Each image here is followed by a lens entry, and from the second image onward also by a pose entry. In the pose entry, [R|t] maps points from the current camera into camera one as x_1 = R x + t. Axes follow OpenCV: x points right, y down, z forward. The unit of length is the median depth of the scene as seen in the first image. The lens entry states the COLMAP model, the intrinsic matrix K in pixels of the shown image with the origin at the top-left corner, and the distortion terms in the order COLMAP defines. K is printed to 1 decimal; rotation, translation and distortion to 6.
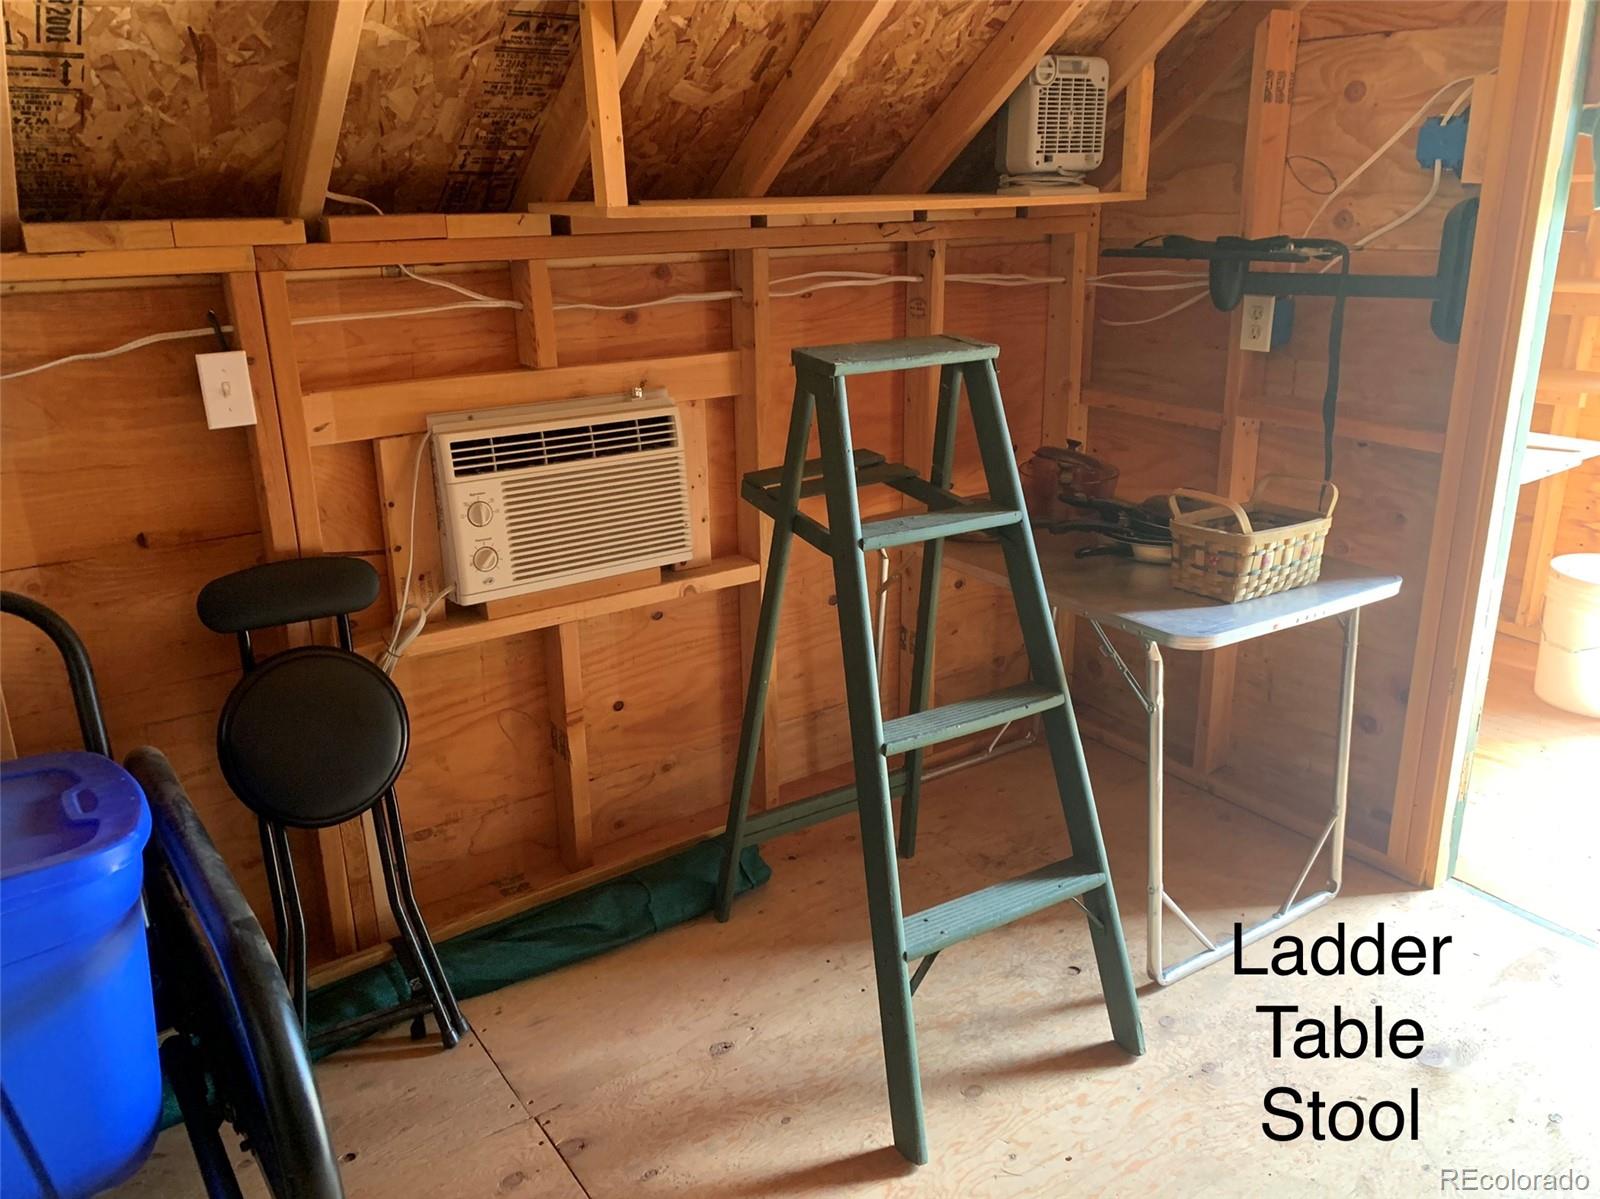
lens RADIAL K [[1238.1, 0, 797.3], [0, 1238.1, 602.9], [0, 0, 1]] dist [0.027372, -0.012182]
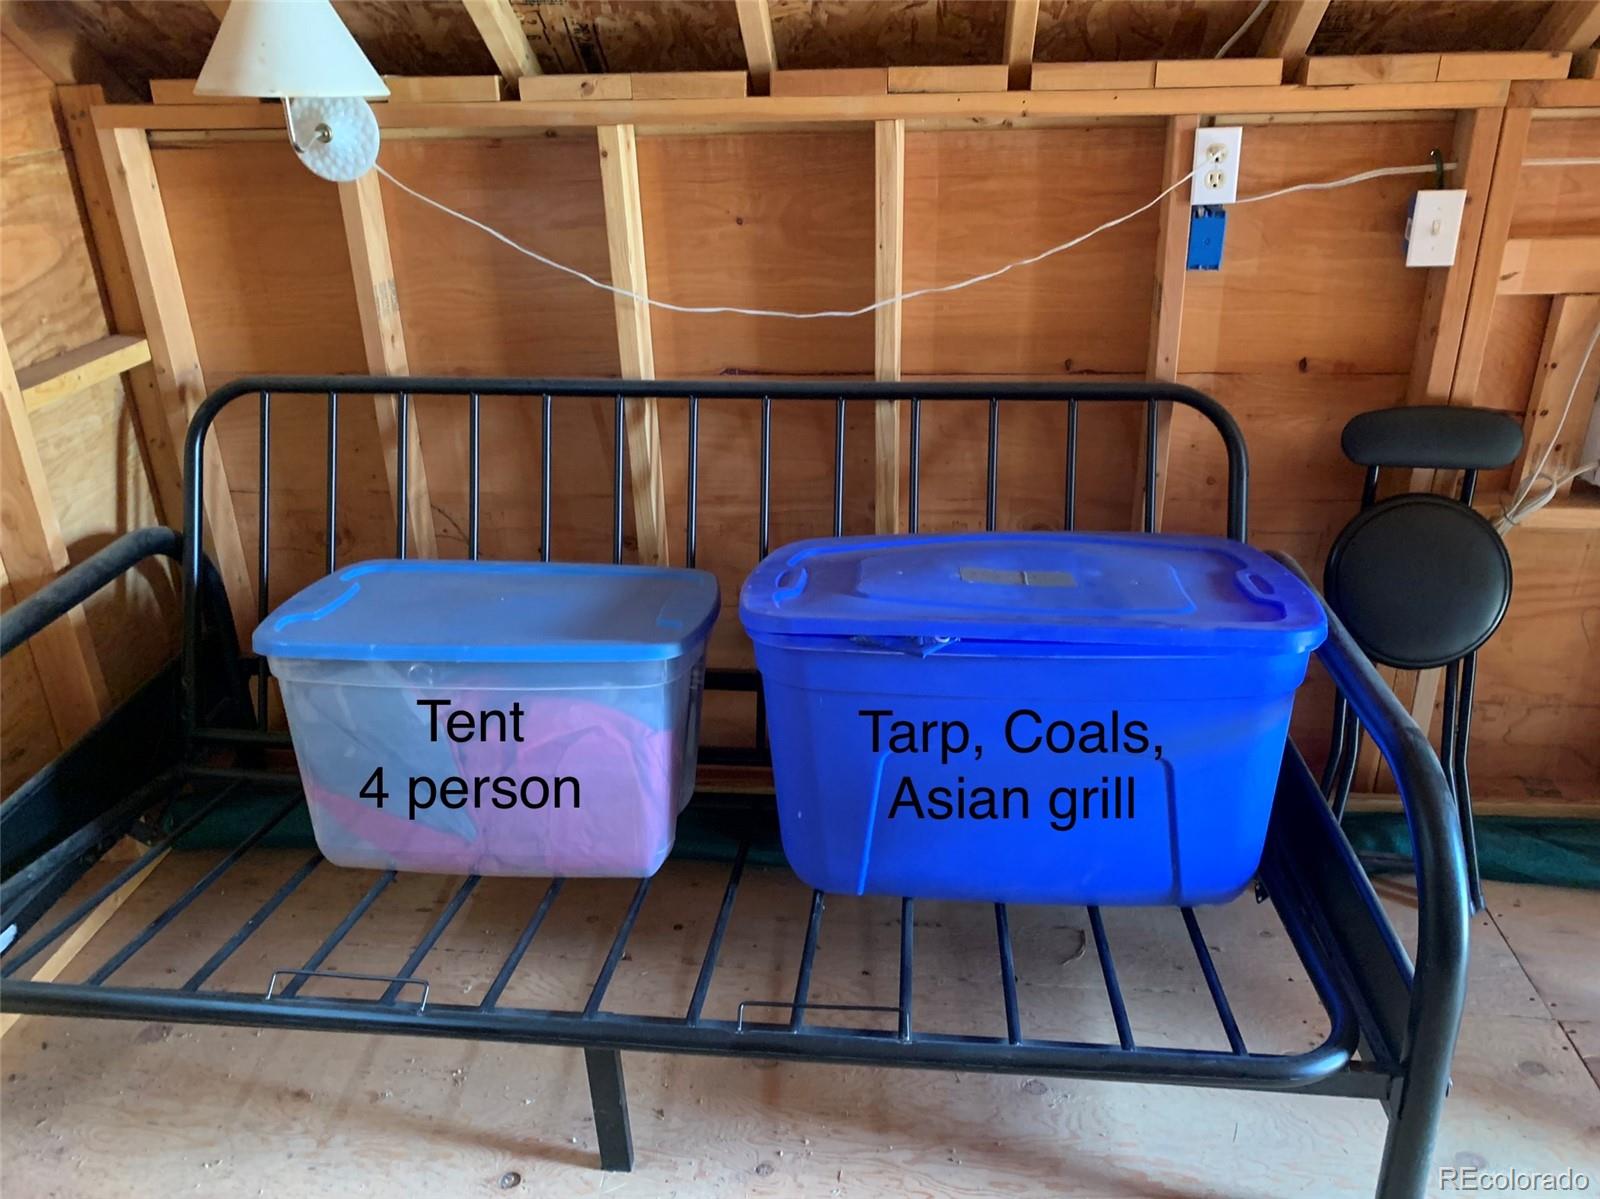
lens RADIAL K [[1238.1, 0, 798.9], [0, 1238.1, 598.4], [0, 0, 1]] dist [0.027372, -0.012182]
pose [[0.757513, 0.267276, -0.595599, -0.162436], [-0.201155, 0.963519, 0.176542, 0.043201], [0.621056, -0.013925, 0.783642, -0.119738]]
